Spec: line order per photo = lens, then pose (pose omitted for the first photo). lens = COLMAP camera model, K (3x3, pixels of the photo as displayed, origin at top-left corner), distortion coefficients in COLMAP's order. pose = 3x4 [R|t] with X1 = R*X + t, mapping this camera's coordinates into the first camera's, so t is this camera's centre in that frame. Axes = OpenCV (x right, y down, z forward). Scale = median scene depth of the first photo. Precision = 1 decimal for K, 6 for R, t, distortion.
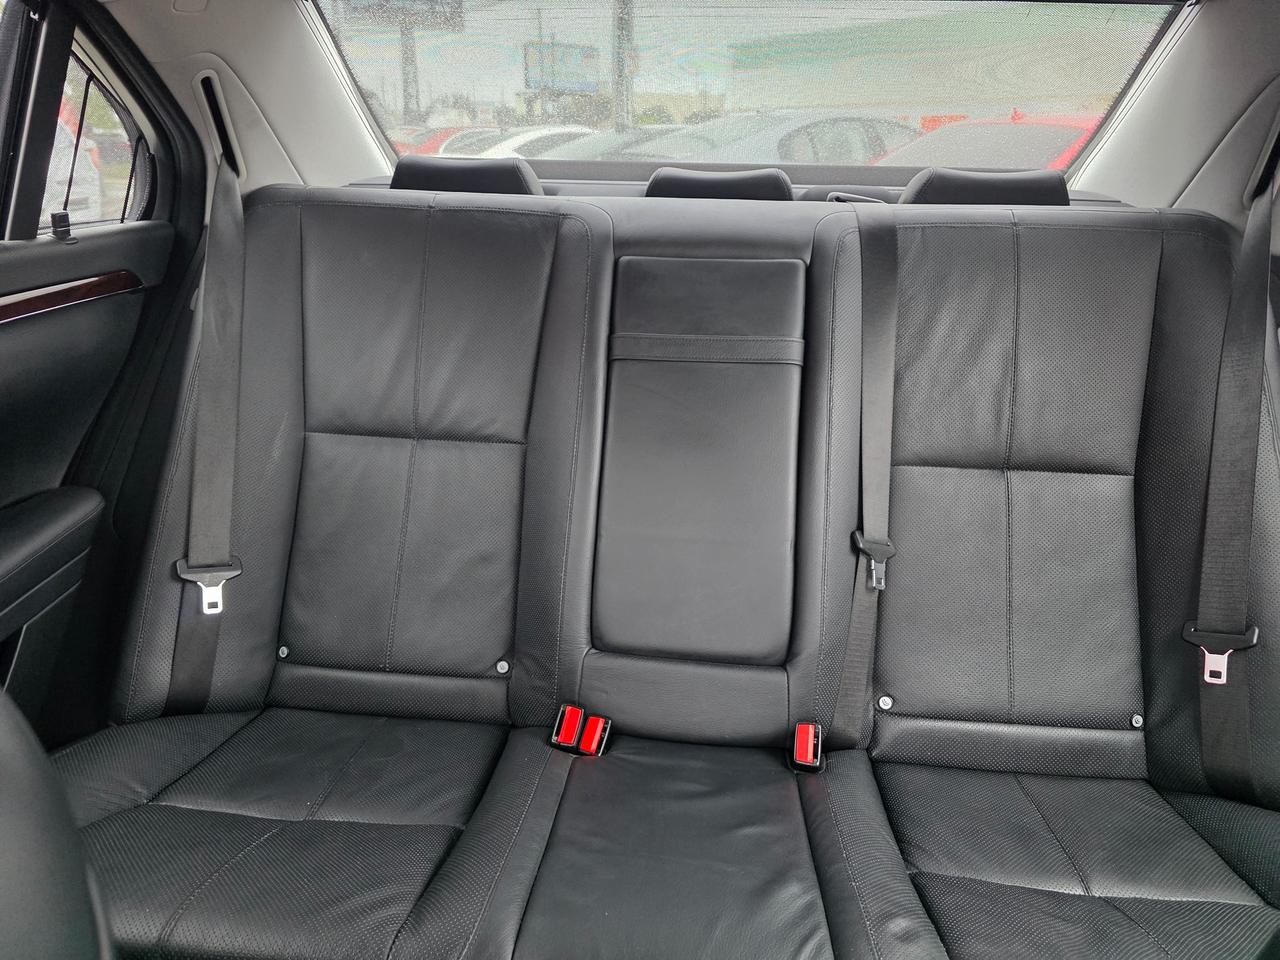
lens RADIAL K [[883.2, 0, 635.7], [0, 883.2, 473.8], [0, 0, 1]] dist [0.052372, -0.054016]
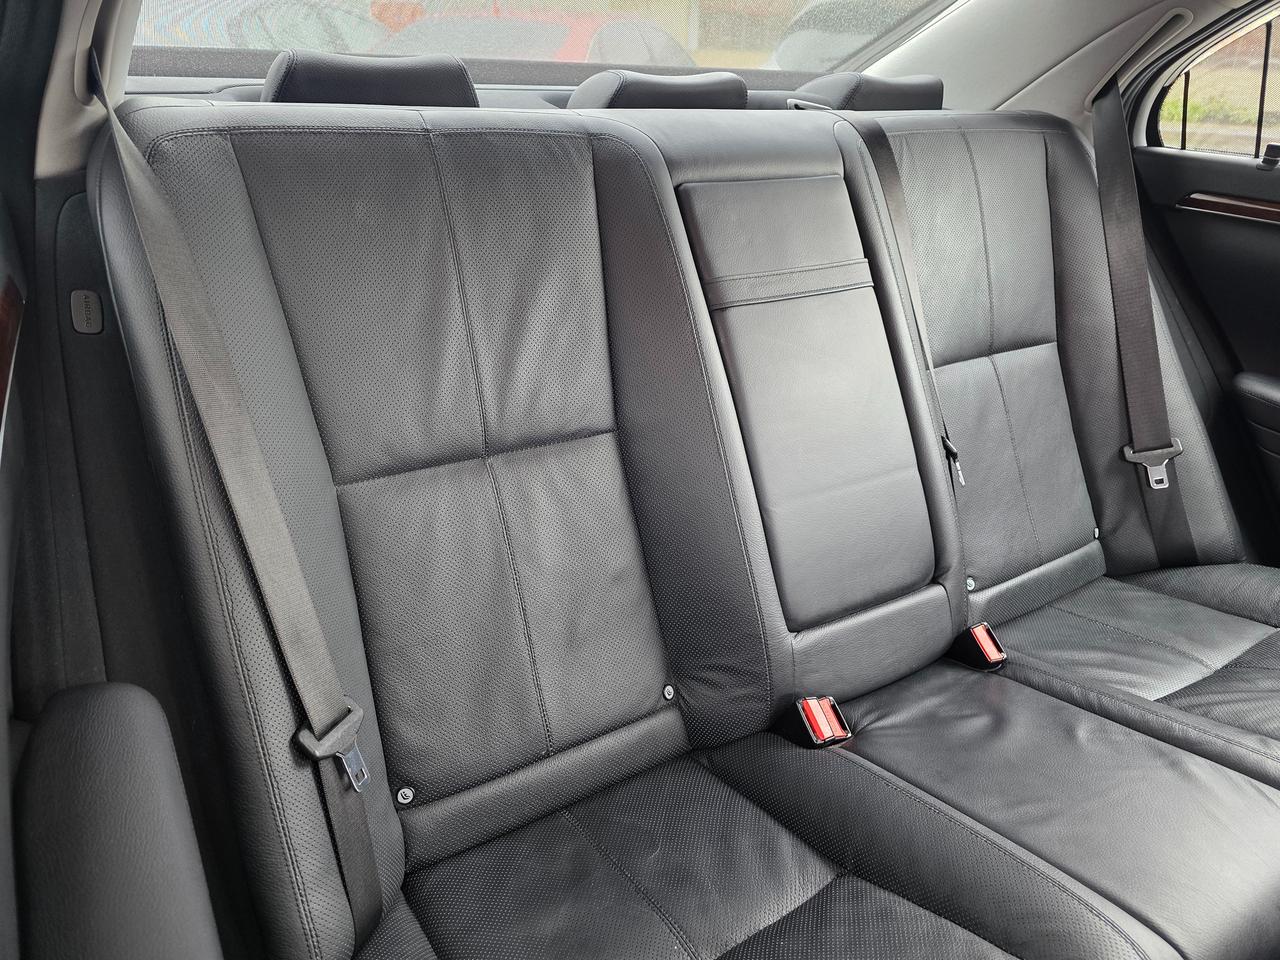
lens RADIAL K [[883.2, 0, 636.8], [0, 883.2, 485.1], [0, 0, 1]] dist [0.052372, -0.054016]
pose [[0.783591, -0.260195, 0.564166, -0.587286], [0.193205, 0.965105, 0.176761, -0.125662], [-0.590472, -0.029509, 0.806519, 0.334761]]
